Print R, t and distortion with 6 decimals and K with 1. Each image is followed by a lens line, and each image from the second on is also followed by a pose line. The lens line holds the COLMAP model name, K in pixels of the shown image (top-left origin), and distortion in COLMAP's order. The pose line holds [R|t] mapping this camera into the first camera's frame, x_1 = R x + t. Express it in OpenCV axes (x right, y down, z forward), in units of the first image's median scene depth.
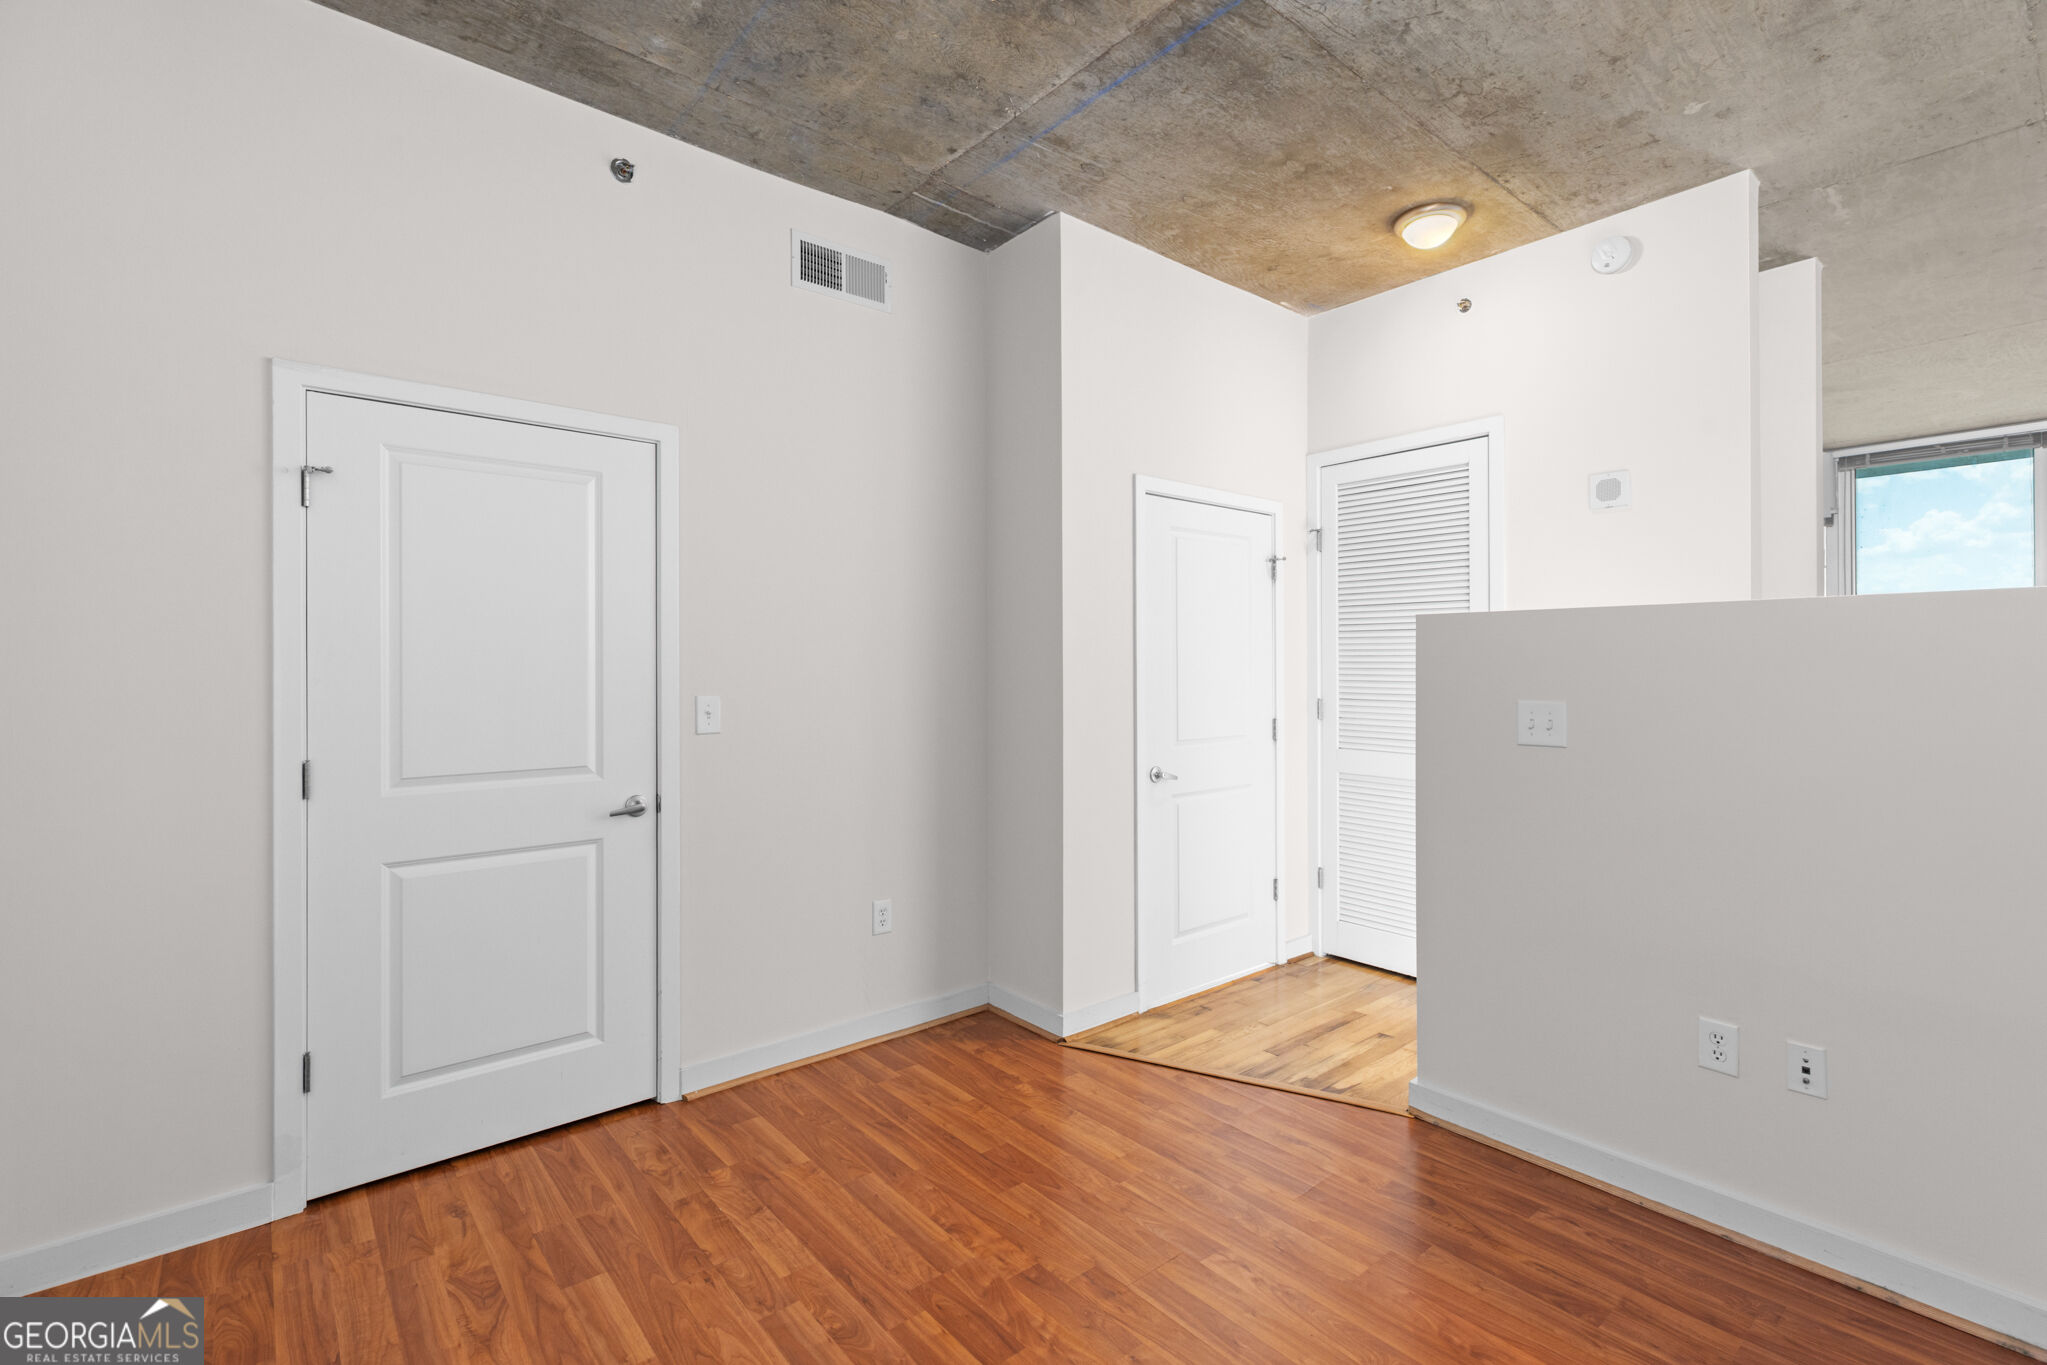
lens RADIAL K [[913.2, 0, 1016.8], [0, 913.2, 673.7], [0, 0, 1]] dist [0.003770, 0.000293]
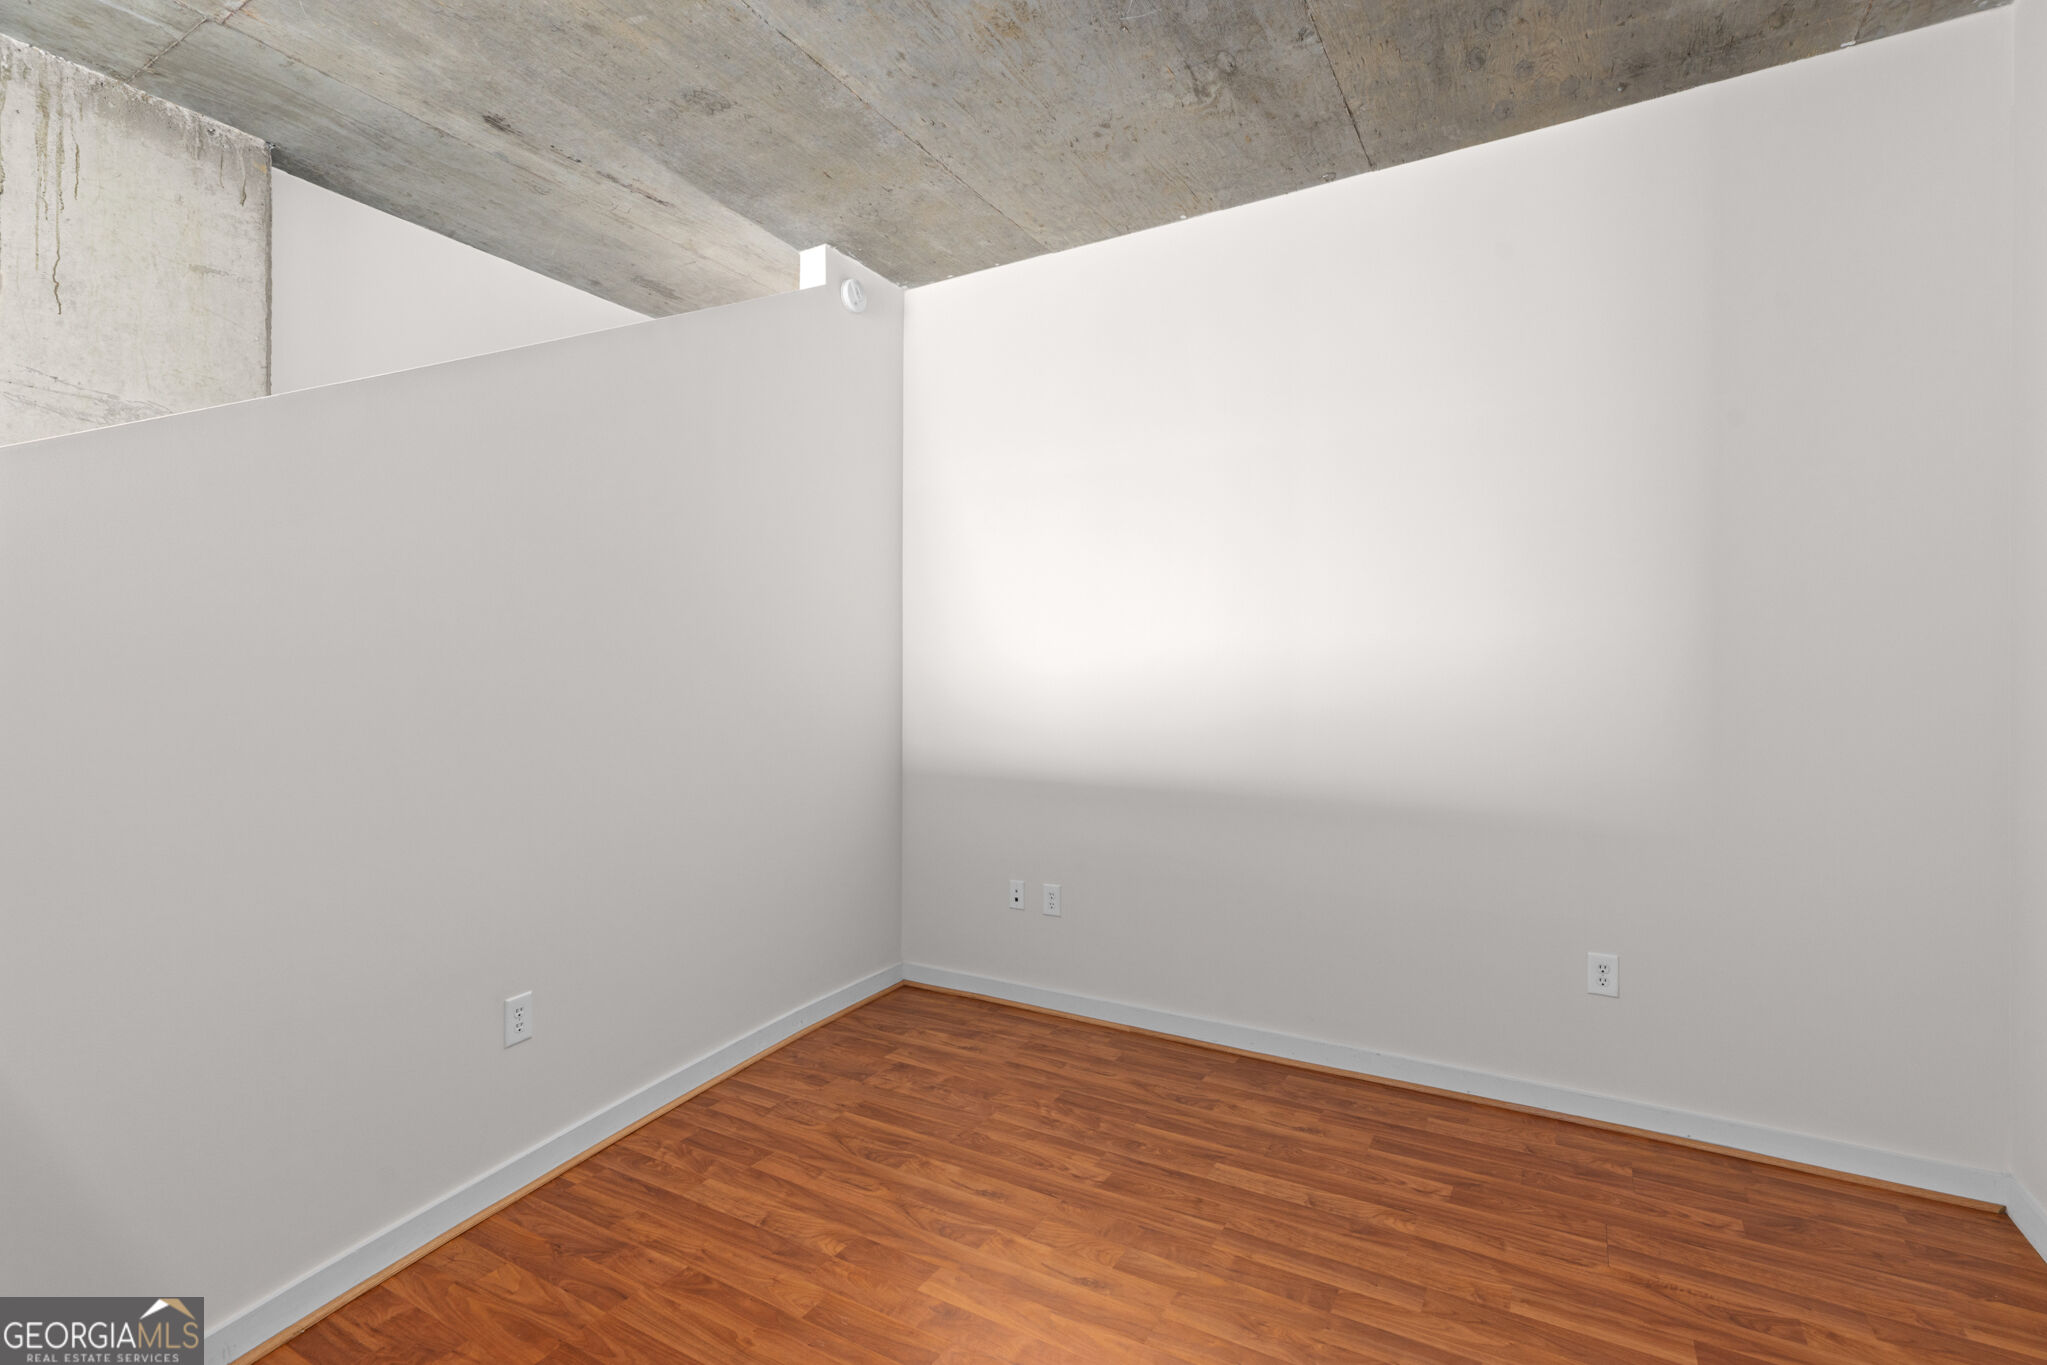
lens RADIAL K [[956.8, 0, 1023.5], [0, 956.8, 682.5], [0, 0, 1]] dist [0.009447, 0.000091]
pose [[-0.942396, 0.001746, -0.334494, 0.391168], [-0.000741, 0.999973, 0.007305, -0.003162], [0.334498, 0.007132, -0.942370, 1.398910]]
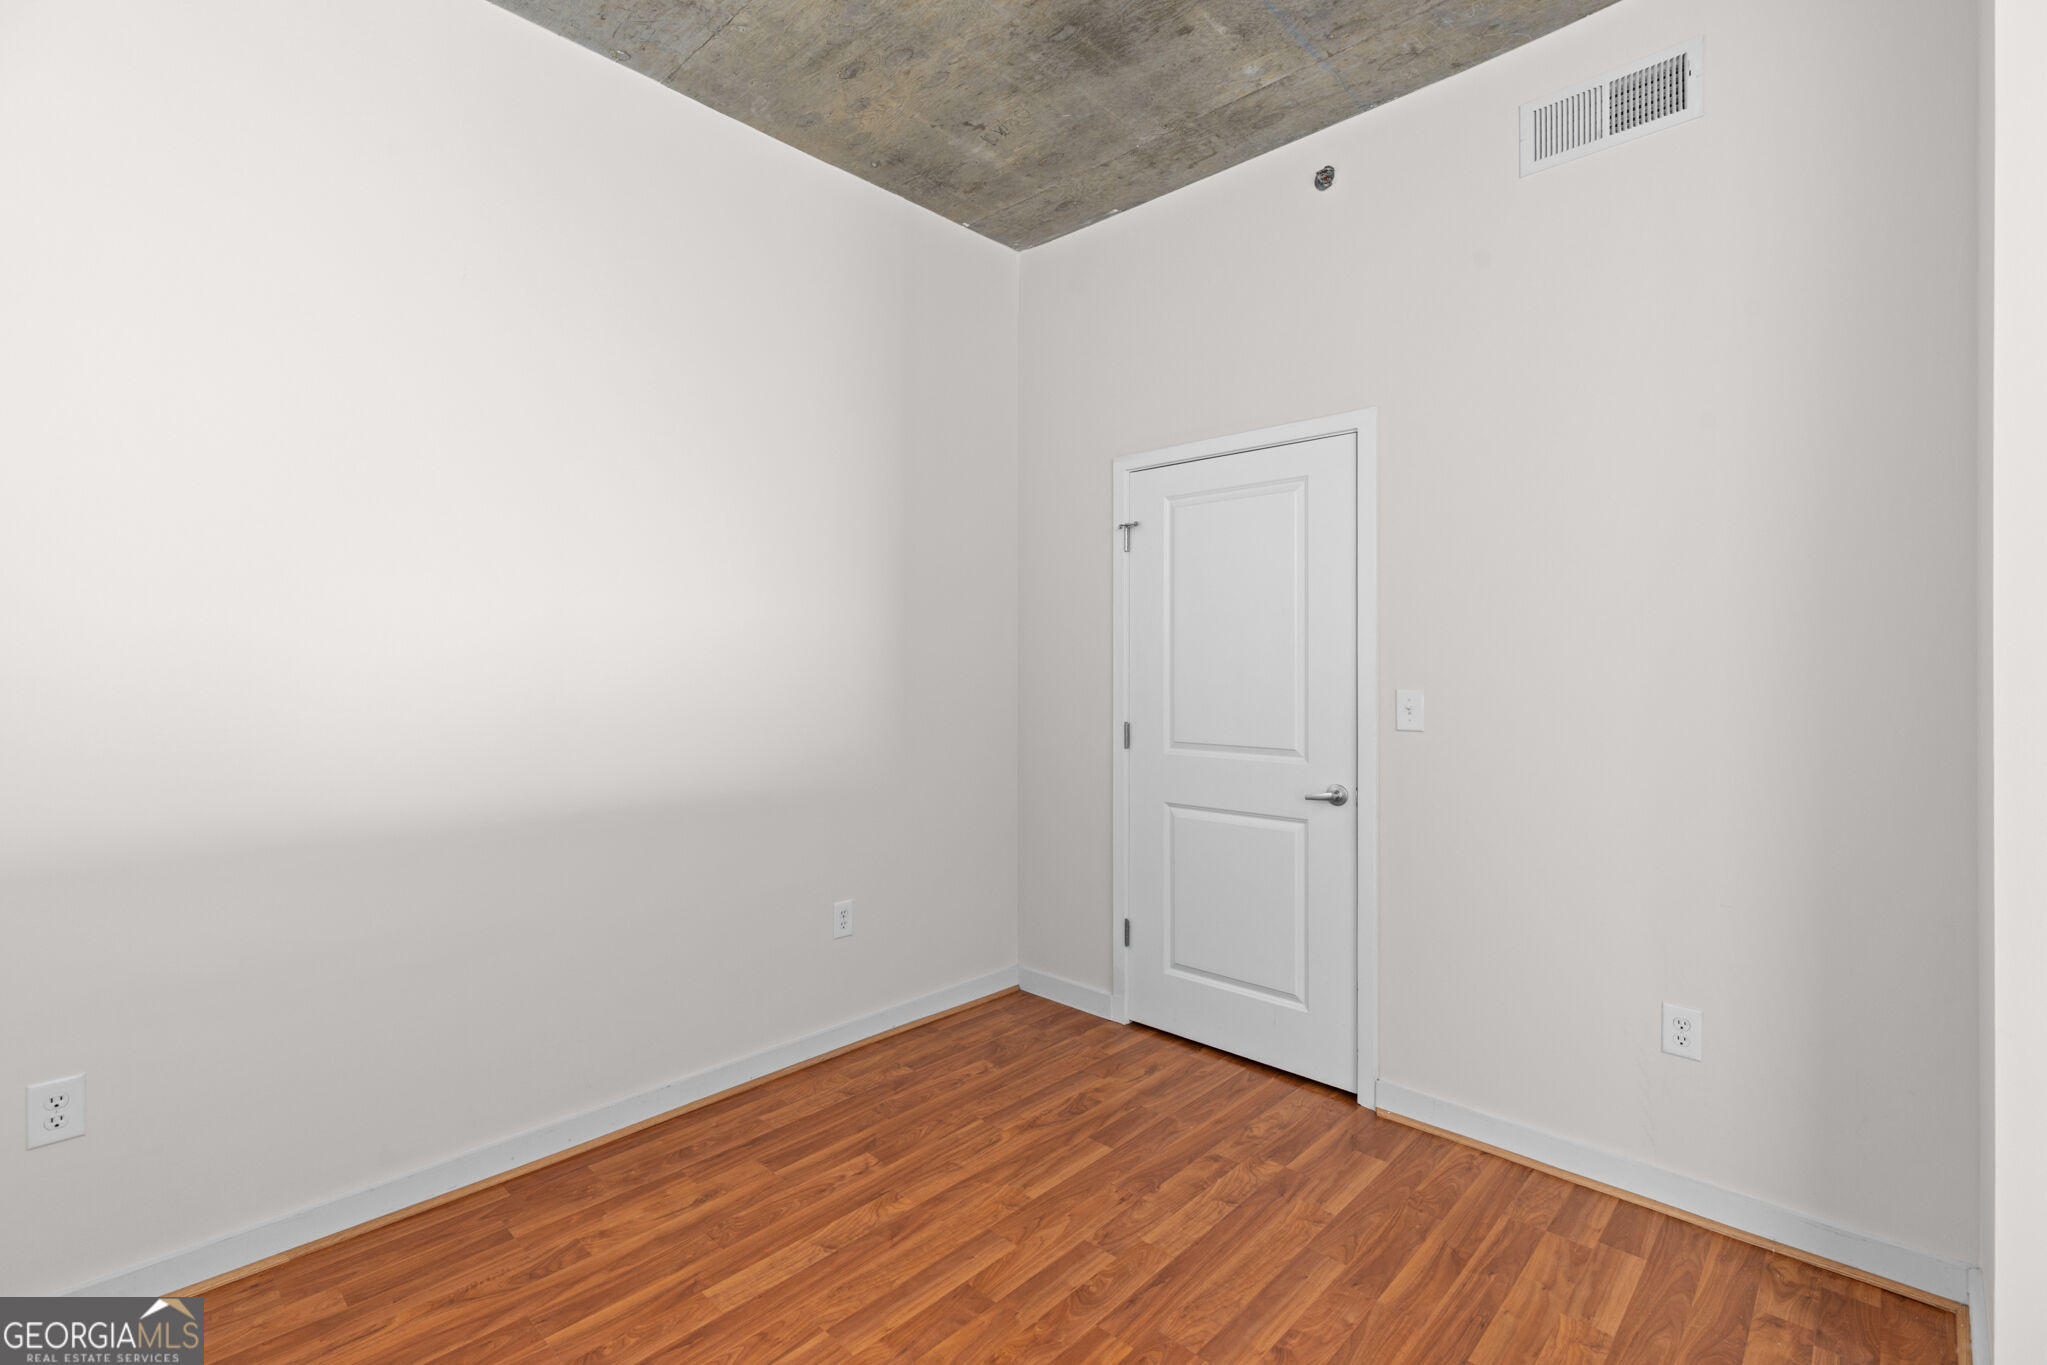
lens RADIAL K [[925.7, 0, 1022.0], [0, 925.7, 666.2], [0, 0, 1]] dist [0.003259, 0.000047]
pose [[0.115063, 0.004333, -0.993349, 0.657488], [-0.005160, 0.999980, 0.003764, -0.000604], [0.993345, 0.004693, 0.115083, 0.621978]]
